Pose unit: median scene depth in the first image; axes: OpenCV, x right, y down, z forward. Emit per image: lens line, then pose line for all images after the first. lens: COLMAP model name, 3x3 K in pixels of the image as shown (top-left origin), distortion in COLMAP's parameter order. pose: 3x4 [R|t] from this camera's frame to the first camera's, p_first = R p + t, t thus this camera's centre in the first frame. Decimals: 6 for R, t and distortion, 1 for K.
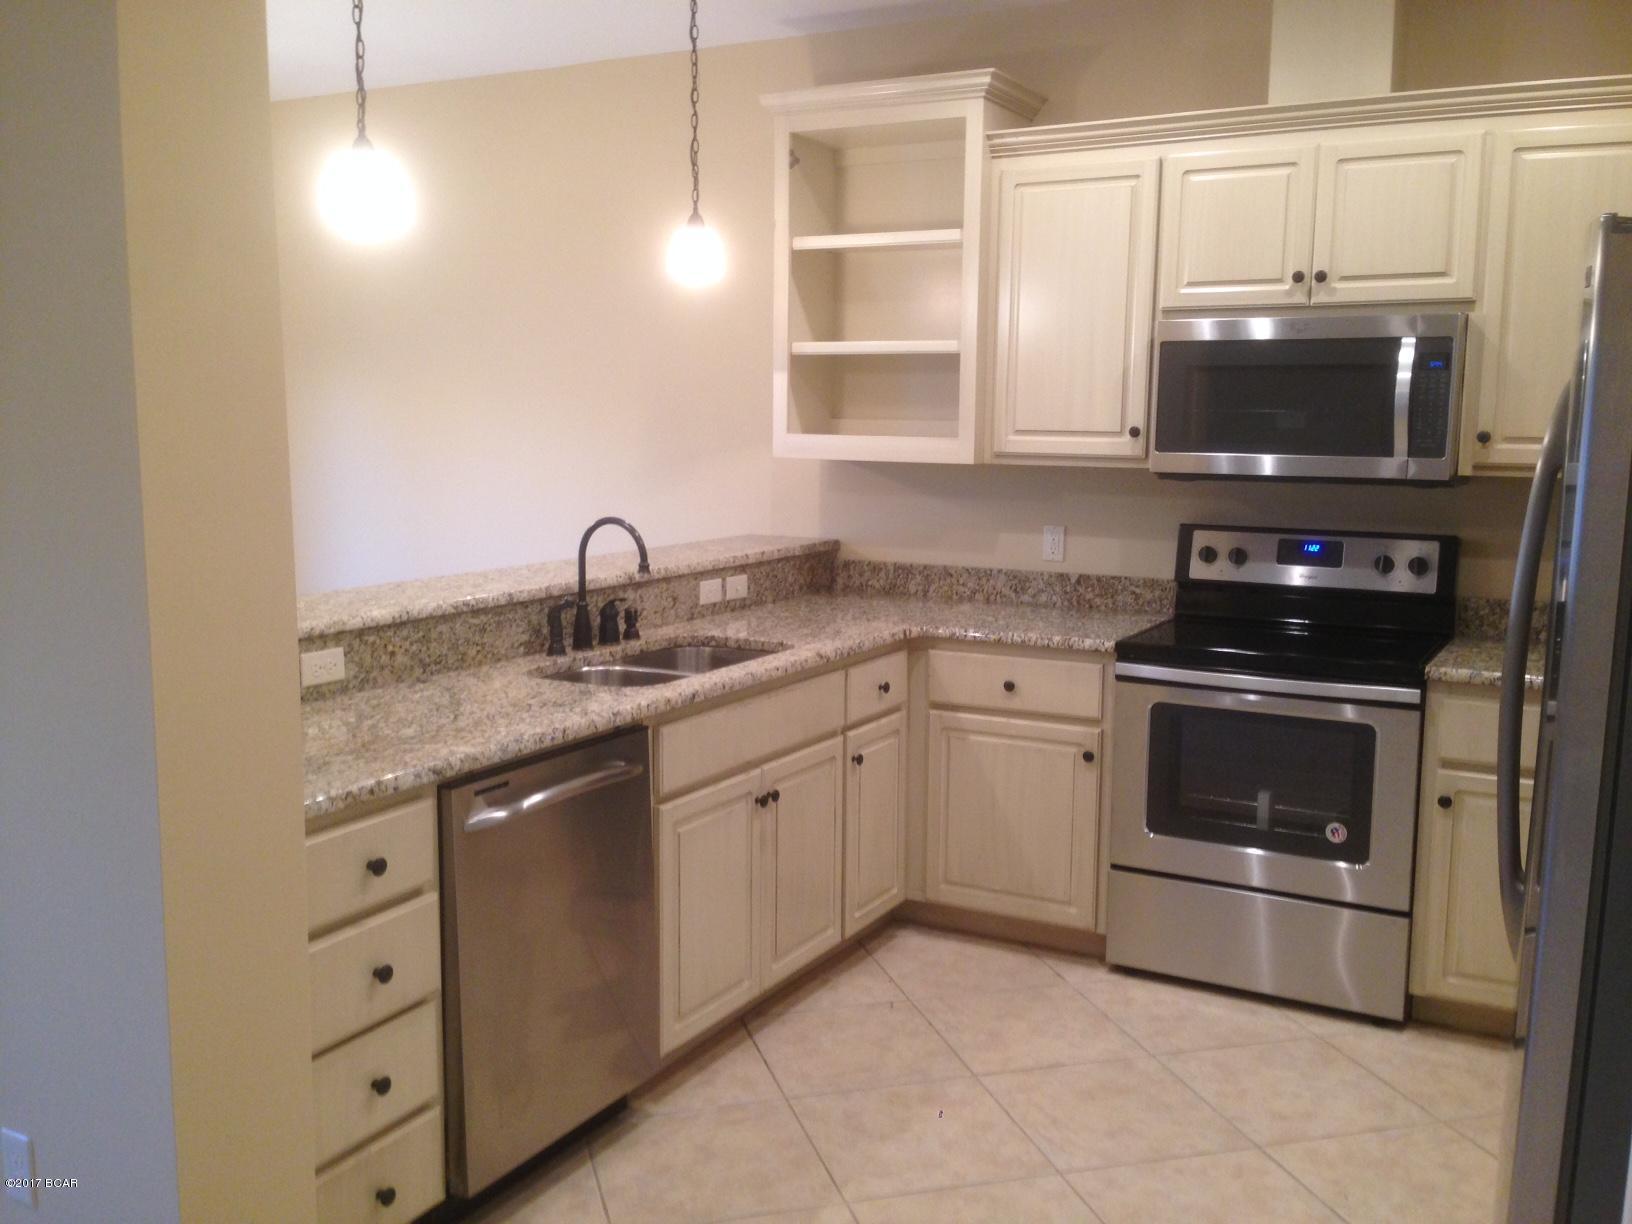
lens RADIAL K [[1500.3, 0, 814.2], [0, 1500.3, 609.9], [0, 0, 1]] dist [0.072653, -0.011028]
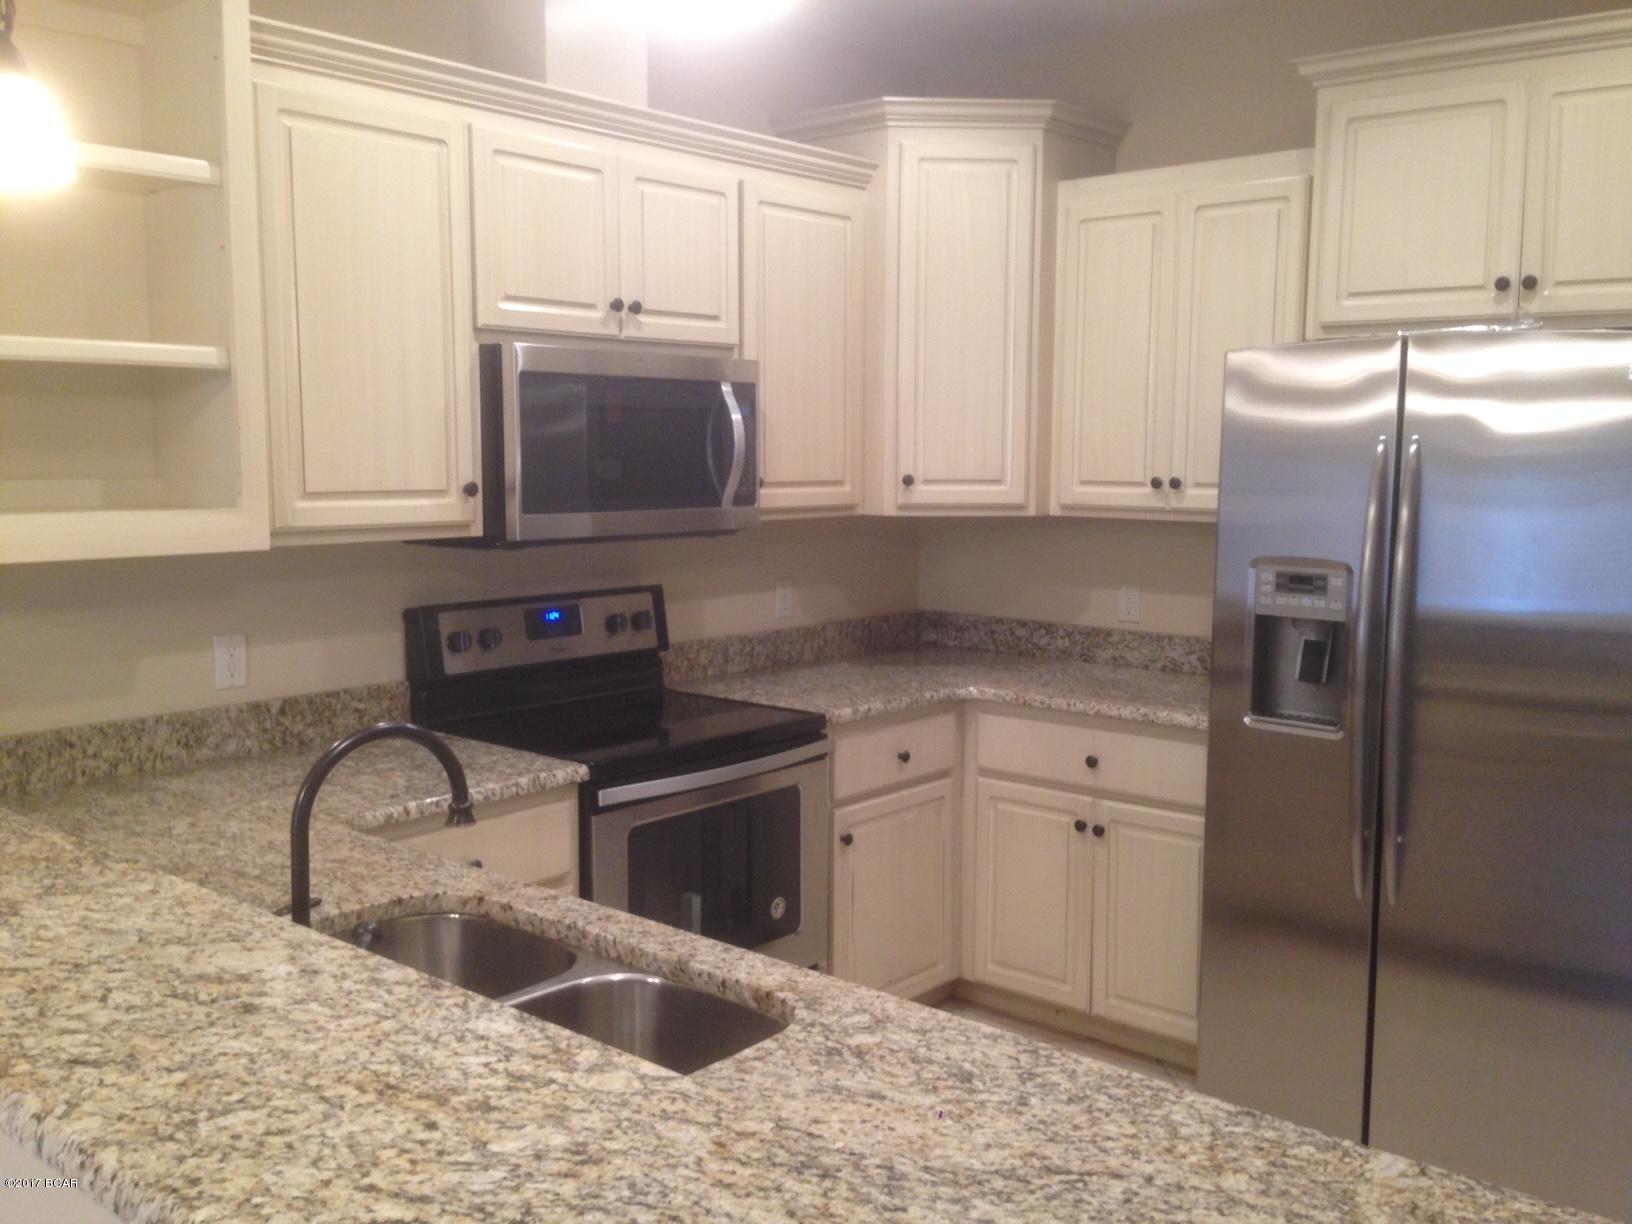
lens RADIAL K [[1507.6, 0, 812.4], [0, 1507.6, 604.0], [0, 0, 1]] dist [0.110465, -0.185125]
pose [[0.200179, -0.113113, 0.973208, -0.484469], [0.128457, 0.987769, 0.088383, -0.106228], [-0.971302, 0.107323, 0.212260, 0.681421]]
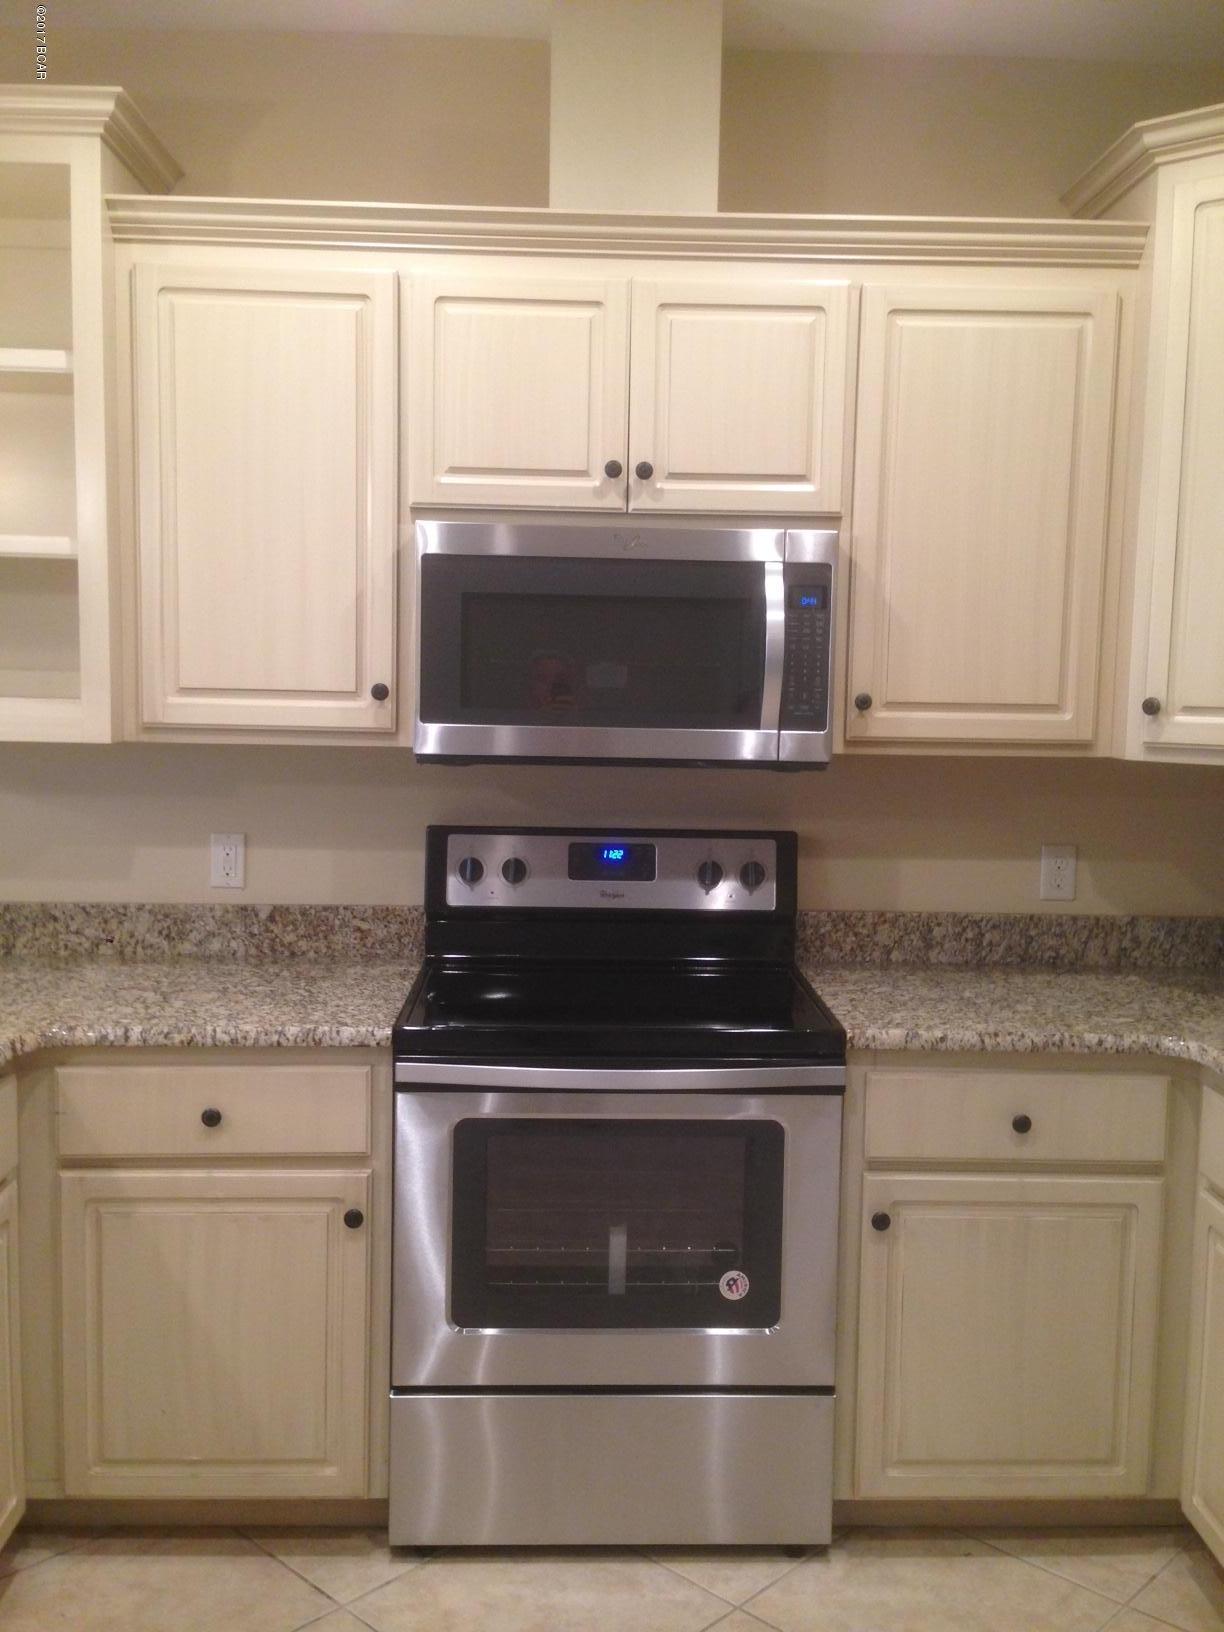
lens RADIAL K [[1507.6, 0, 614.2], [0, 1507.6, 813.3], [0, 0, 1]] dist [0.110465, -0.185125]
pose [[0.858872, -0.041901, 0.510474, -0.034953], [0.058071, 0.998188, -0.015772, -0.049659], [-0.508888, 0.043190, 0.859748, 0.389826]]
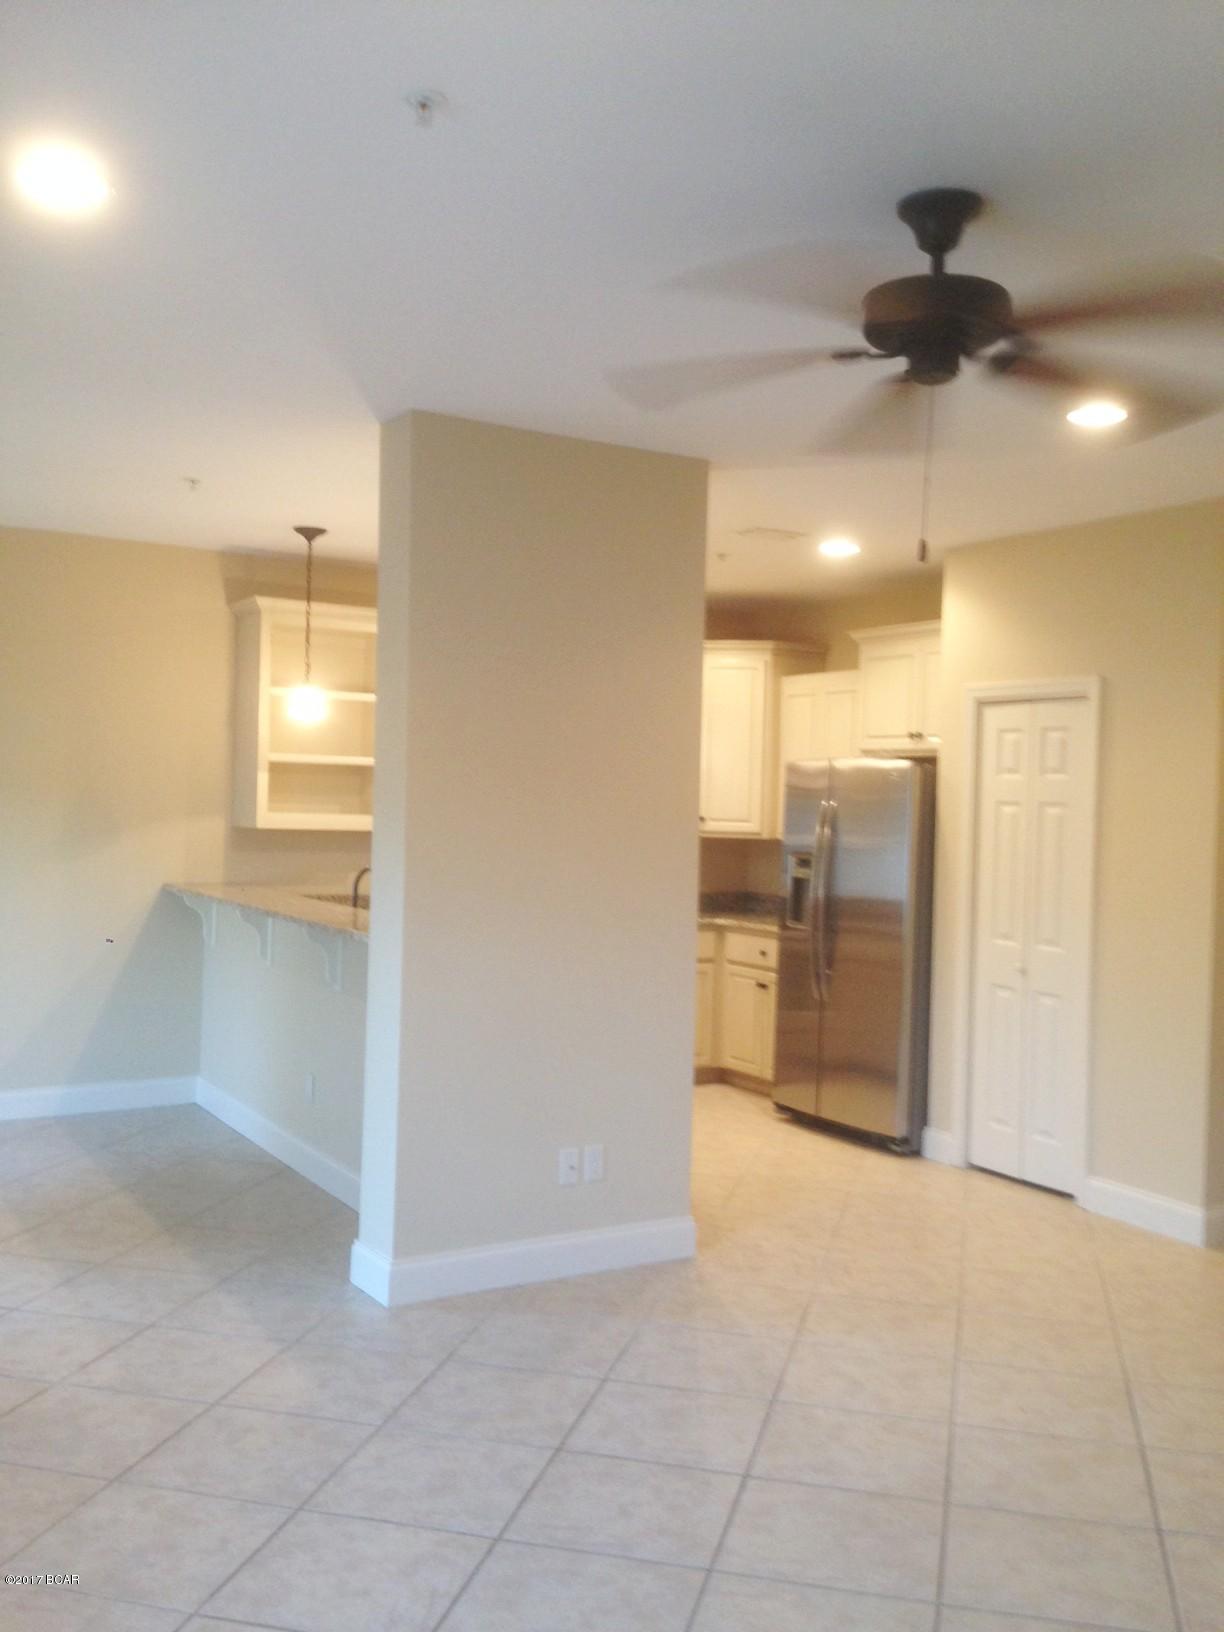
lens RADIAL K [[1507.3, 0, 612.0], [0, 1507.3, 816.0], [0, 0, 1]] dist [0.159873, -0.284766]
pose [[0.501900, -0.001440, 0.864924, -1.311643], [0.090797, 0.994561, -0.051032, -0.003100], [-0.860147, 0.104145, 0.499301, -0.079861]]
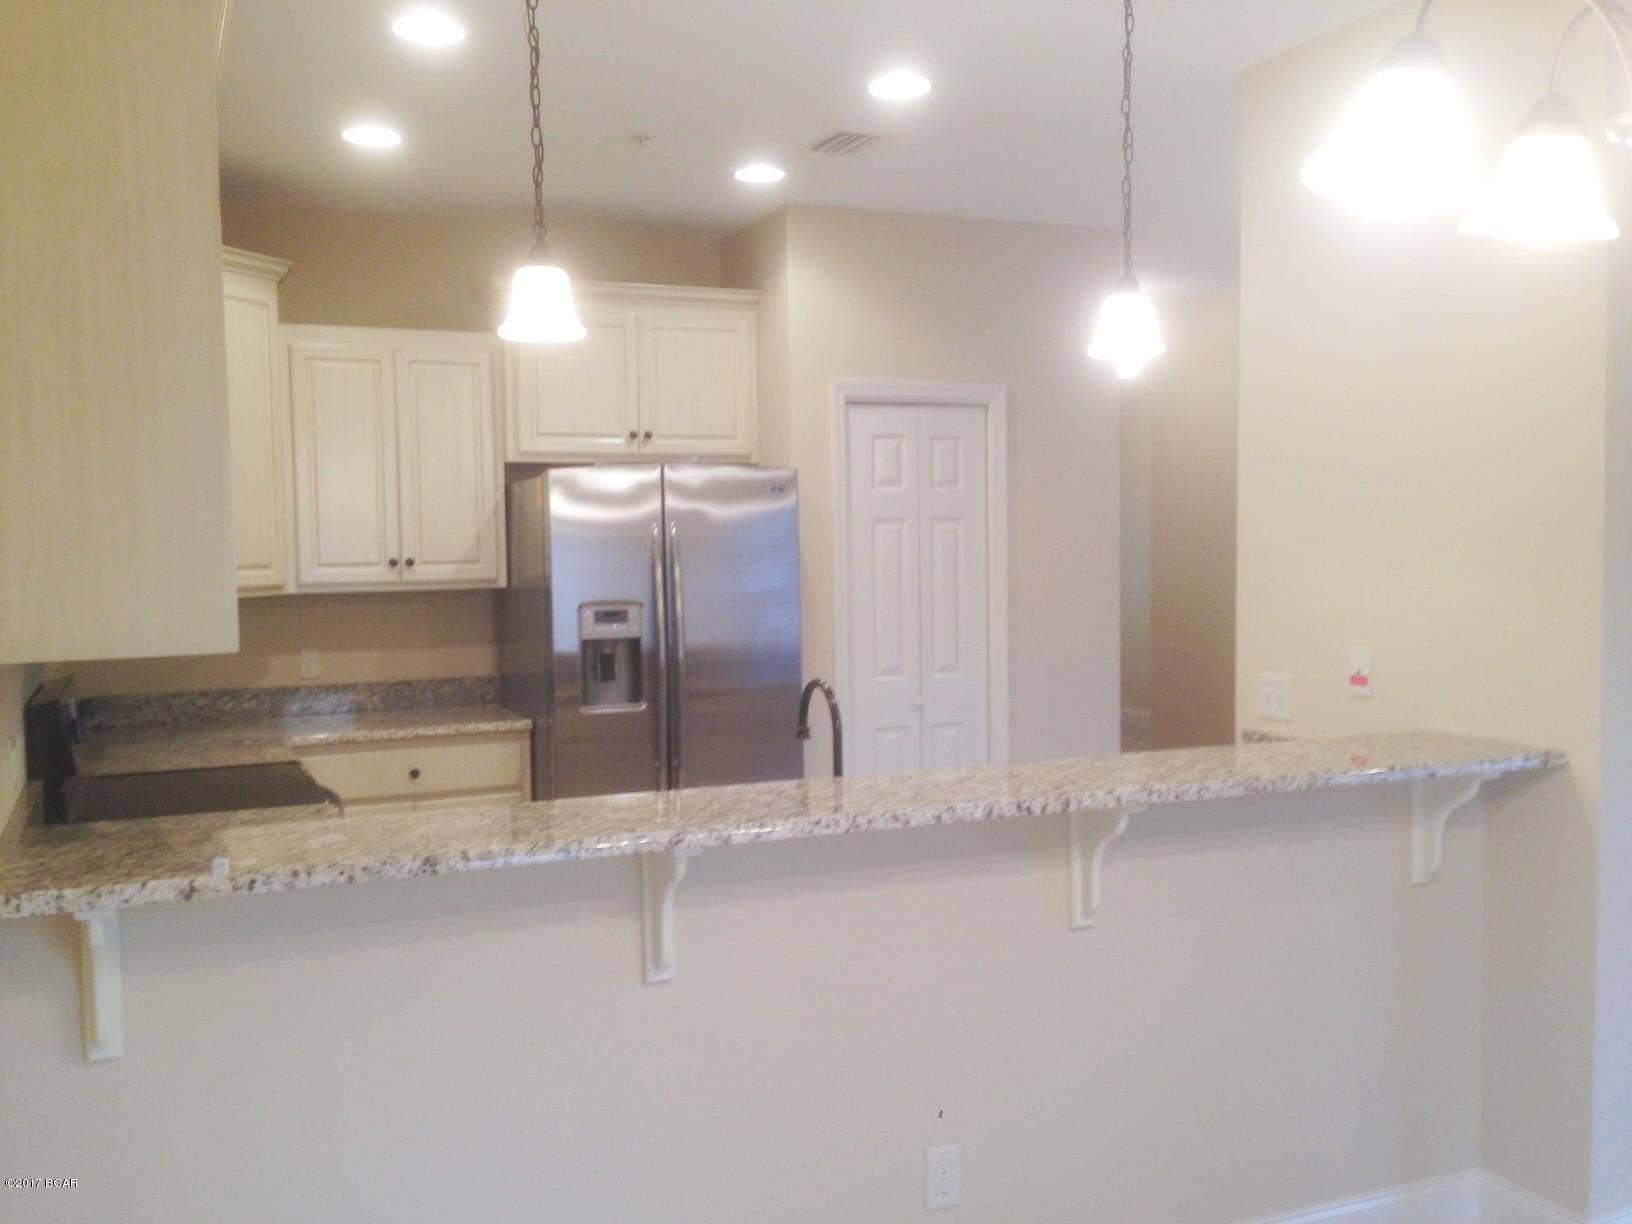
lens RADIAL K [[1506.9, 0, 816.0], [0, 1506.9, 612.0], [0, 0, 1]] dist [0.082177, -0.142169]
pose [[-0.793158, -0.027474, 0.608396, -0.550140], [0.091183, 0.982364, 0.163236, -0.201366], [-0.602151, 0.184948, -0.776665, 1.429985]]
